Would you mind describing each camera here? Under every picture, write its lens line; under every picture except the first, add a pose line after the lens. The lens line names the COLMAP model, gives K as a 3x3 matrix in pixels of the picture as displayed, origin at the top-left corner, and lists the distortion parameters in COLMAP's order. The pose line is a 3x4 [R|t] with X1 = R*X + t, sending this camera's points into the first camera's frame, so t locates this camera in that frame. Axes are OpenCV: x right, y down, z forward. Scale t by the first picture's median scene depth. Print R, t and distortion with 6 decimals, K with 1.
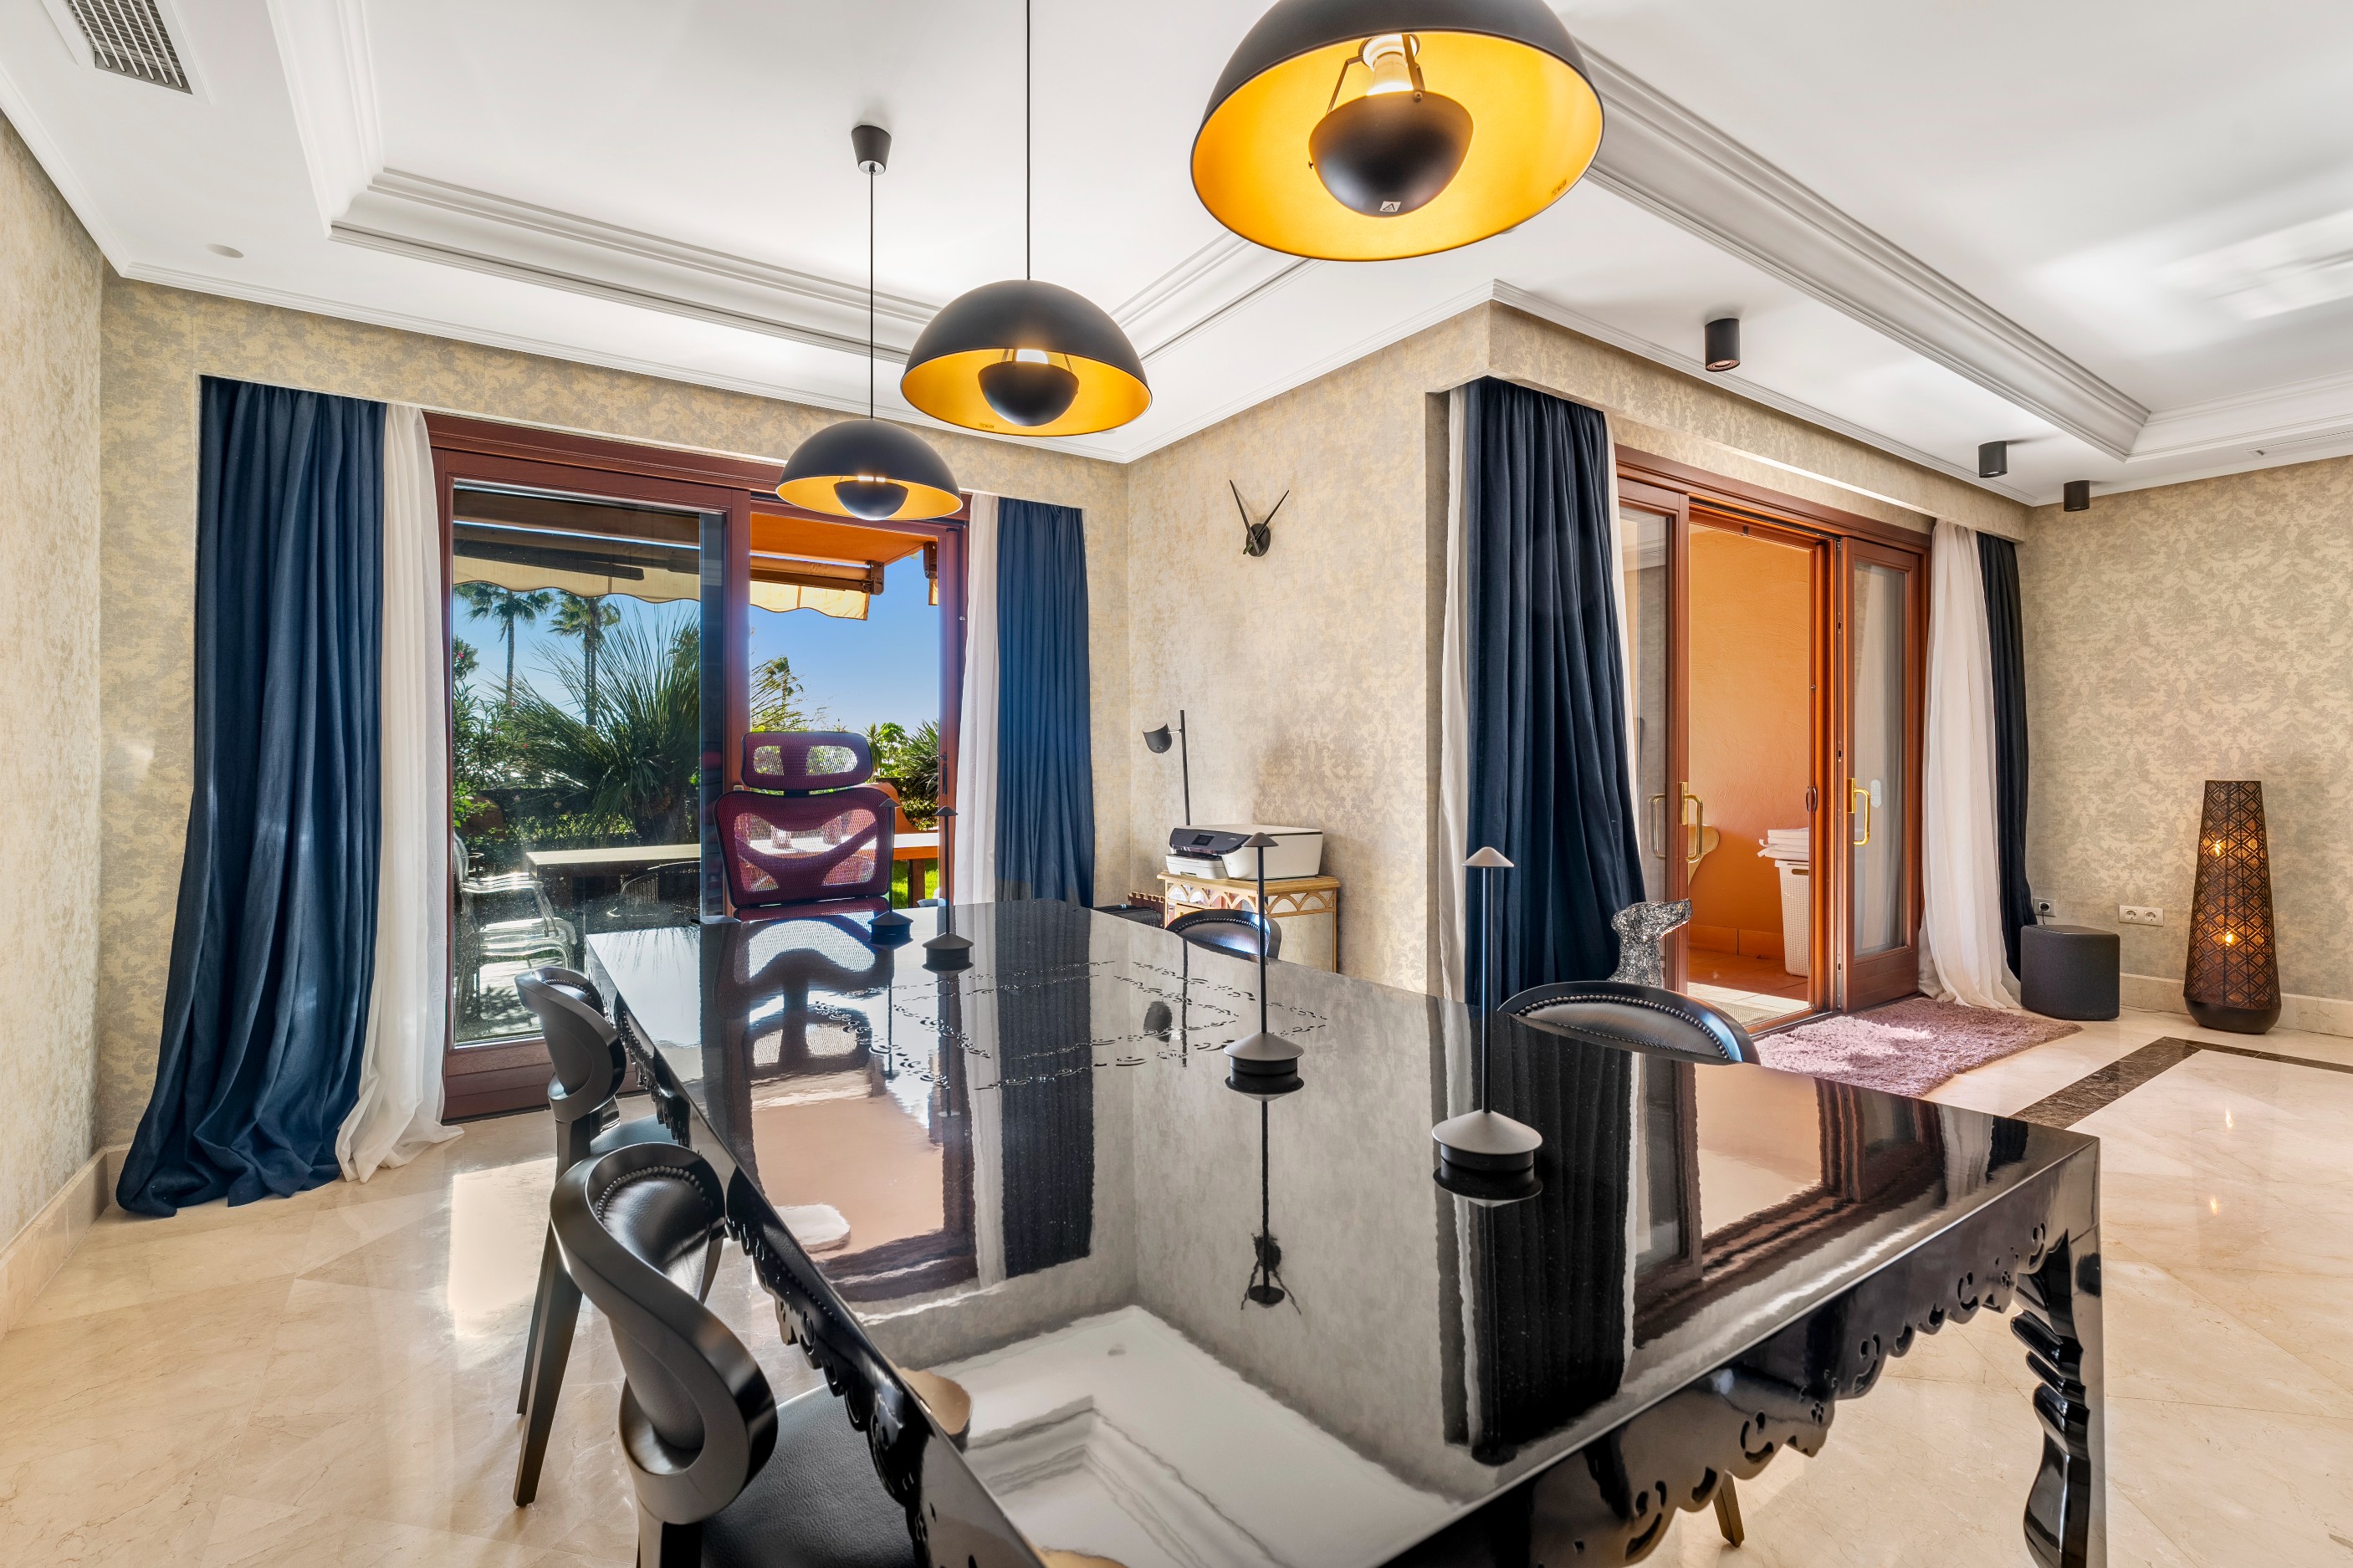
lens RADIAL K [[1042.0, 0, 1212.4], [0, 1042.0, 745.6], [0, 0, 1]] dist [-0.030506, 0.006029]
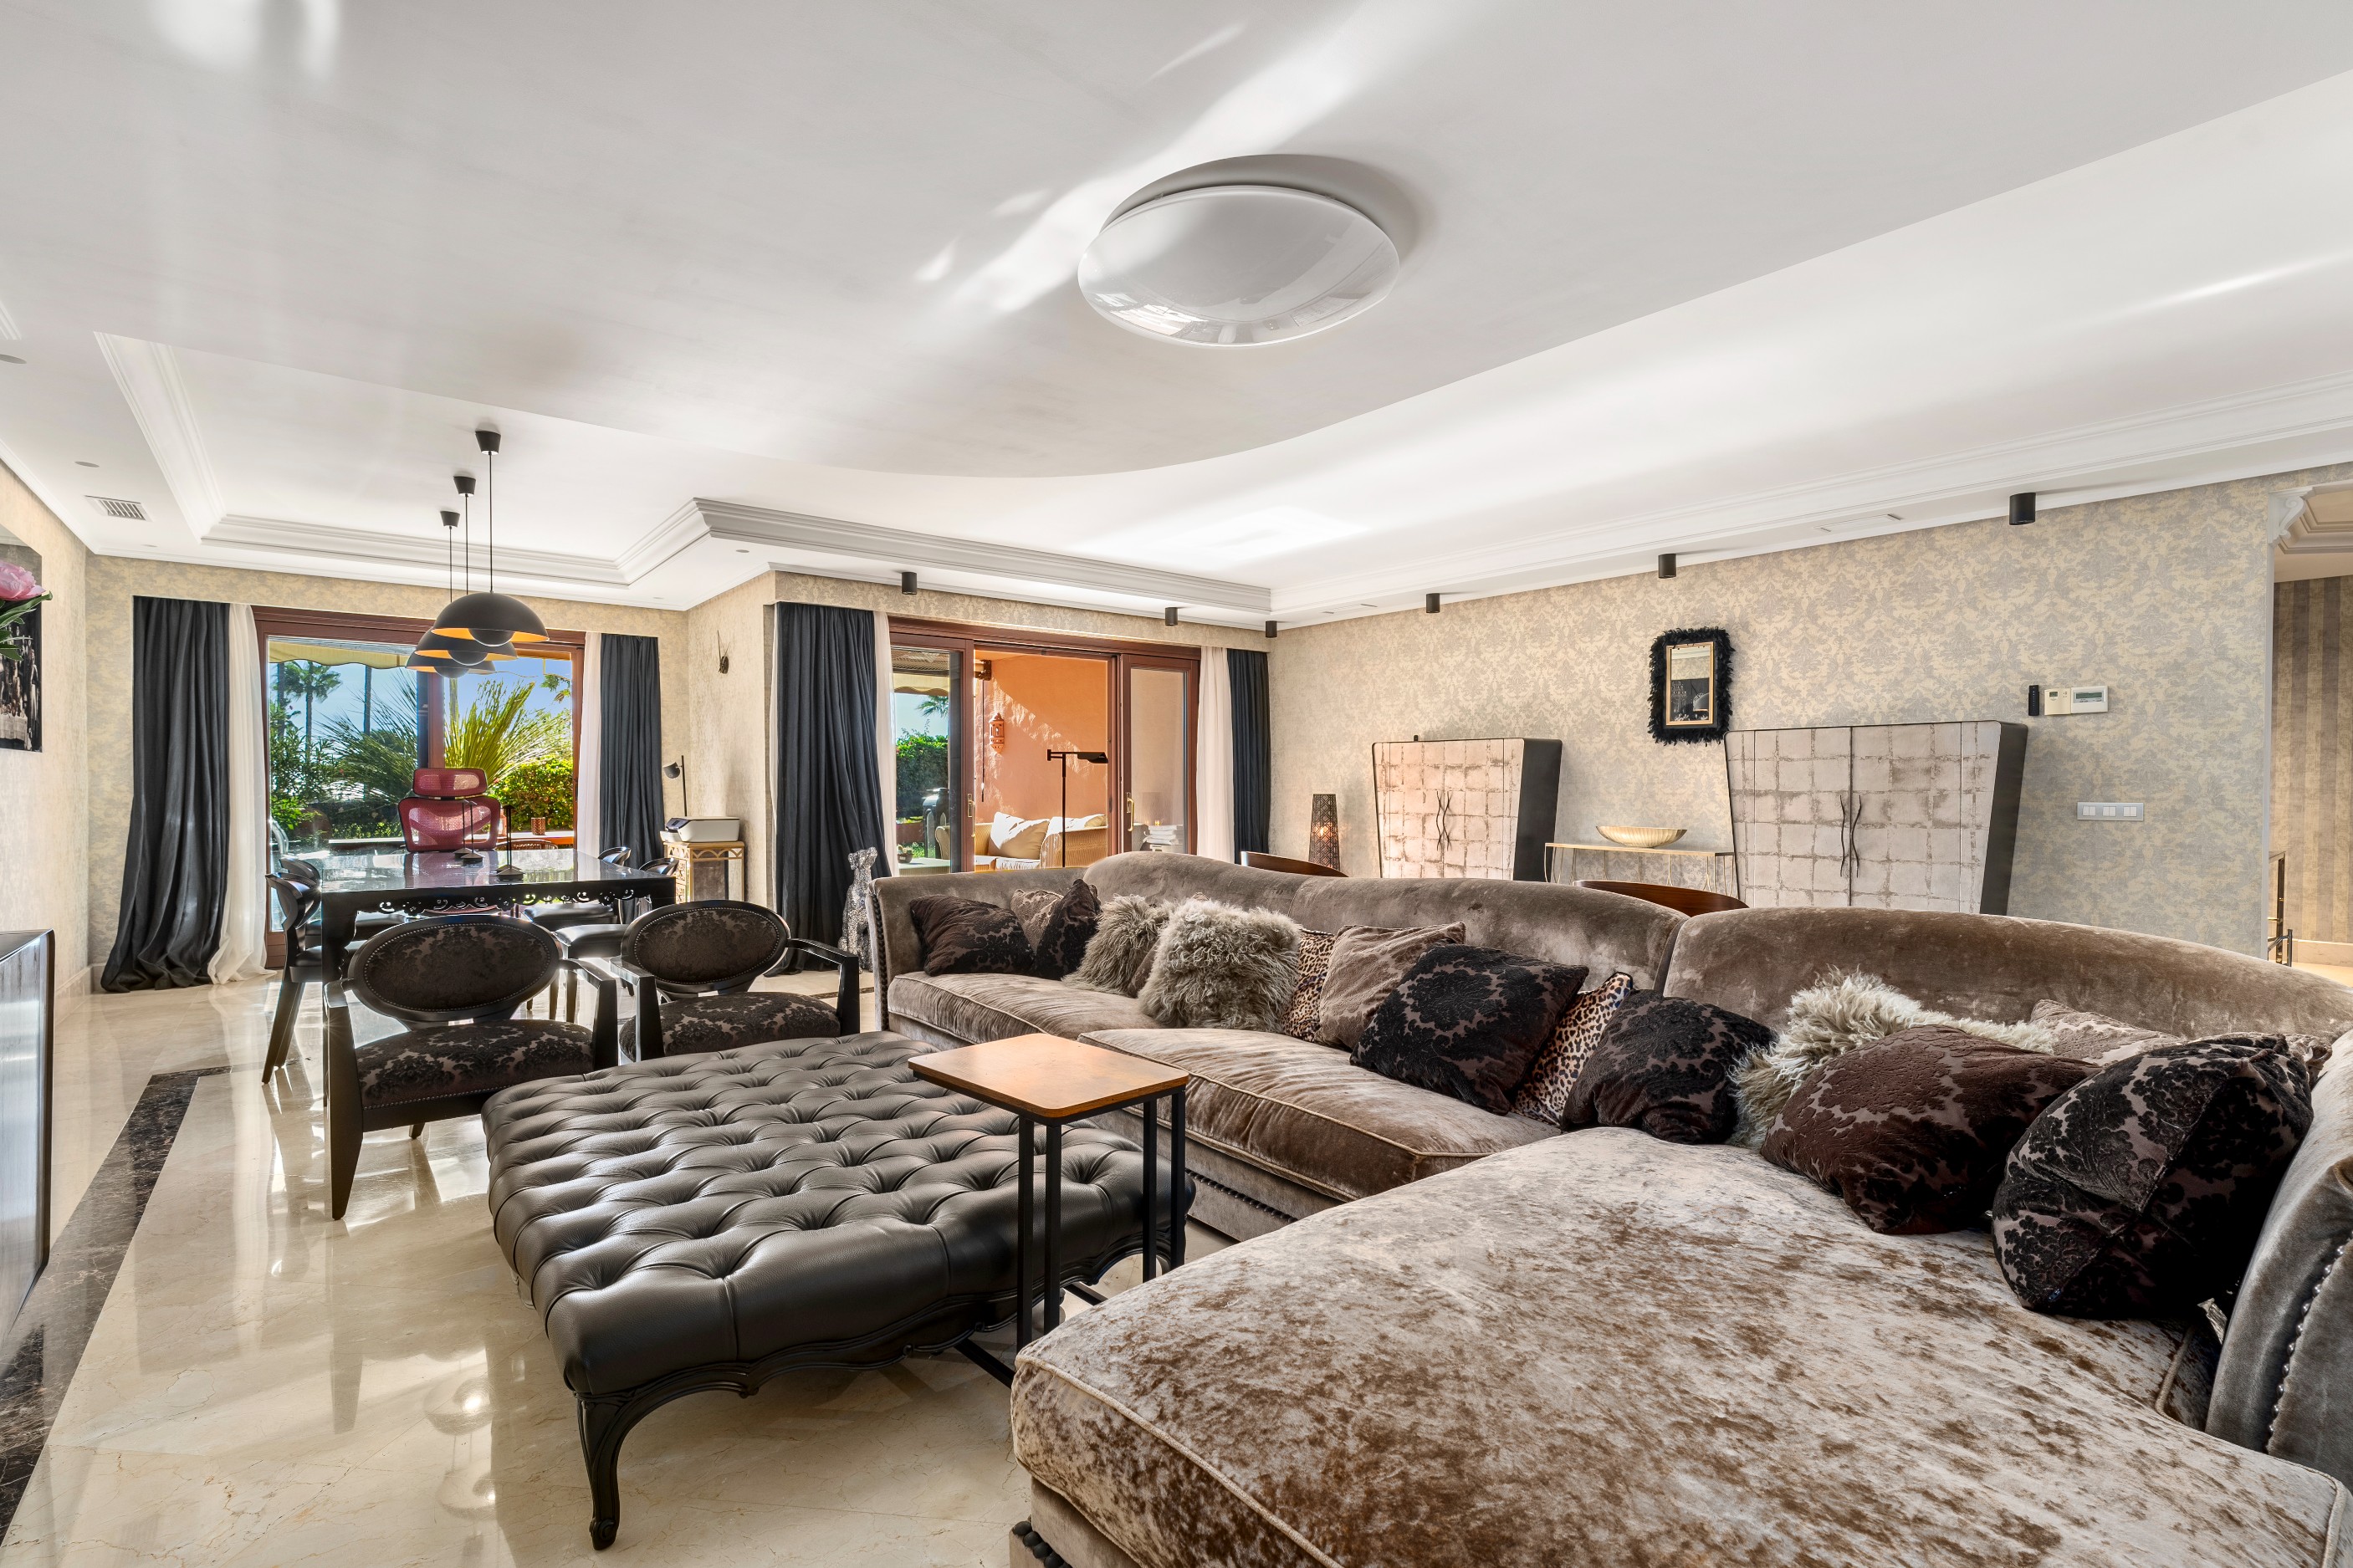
lens RADIAL K [[1085.1, 0, 1193.2], [0, 1085.1, 784.9], [0, 0, 1]] dist [-0.001896, 0.000335]
pose [[0.998292, 0.002275, 0.058370, 0.573048], [-0.003252, 0.999856, 0.016652, -0.013069], [-0.058324, -0.016814, 0.998156, -0.743468]]
